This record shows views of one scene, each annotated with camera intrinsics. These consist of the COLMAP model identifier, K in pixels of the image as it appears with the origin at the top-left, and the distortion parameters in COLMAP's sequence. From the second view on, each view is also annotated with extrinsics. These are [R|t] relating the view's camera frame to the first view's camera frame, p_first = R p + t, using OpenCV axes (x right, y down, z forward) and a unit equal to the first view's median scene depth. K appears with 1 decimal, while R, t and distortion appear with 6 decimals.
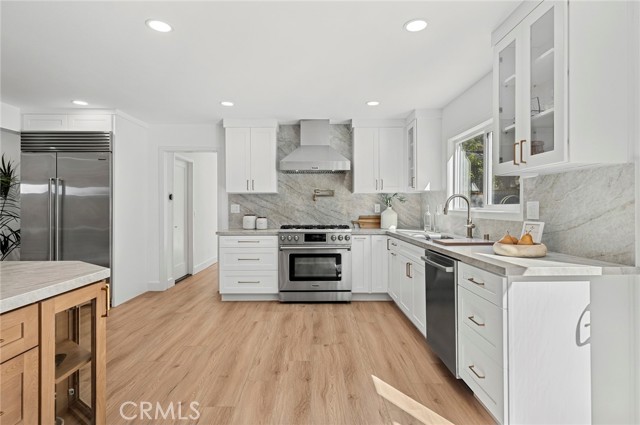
lens RADIAL K [[336.8, 0, 318.9], [0, 336.8, 209.0], [0, 0, 1]] dist [0.002545, -0.002725]
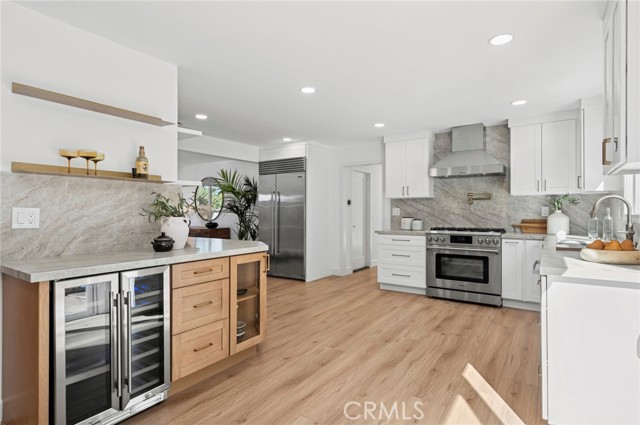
lens RADIAL K [[336.8, 0, 322.1], [0, 336.8, 211.8], [0, 0, 1]] dist [0.002545, -0.002725]
pose [[0.821696, 0.001278, -0.569924, 0.234770], [-0.002185, 0.999997, -0.000908, 0.001278], [0.569921, 0.001991, 0.821697, -0.106851]]
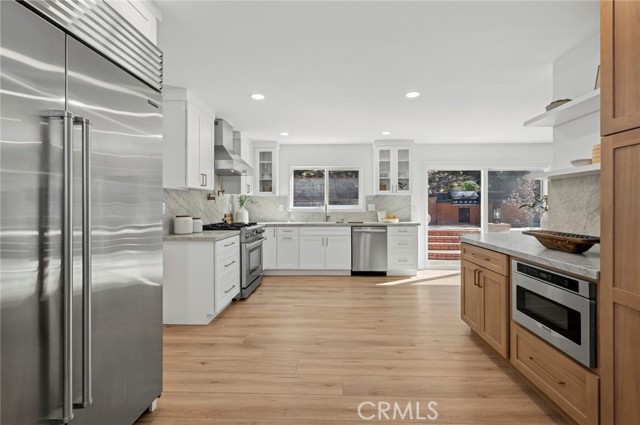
lens RADIAL K [[297.0, 0, 325.1], [0, 297.0, 207.8], [0, 0, 1]] dist [0.000959, -0.000191]
pose [[0.042767, -0.004188, 0.999076, -1.023937], [0.005000, 0.999980, 0.003977, -0.003376], [-0.999073, 0.004826, 0.042787, 0.728658]]
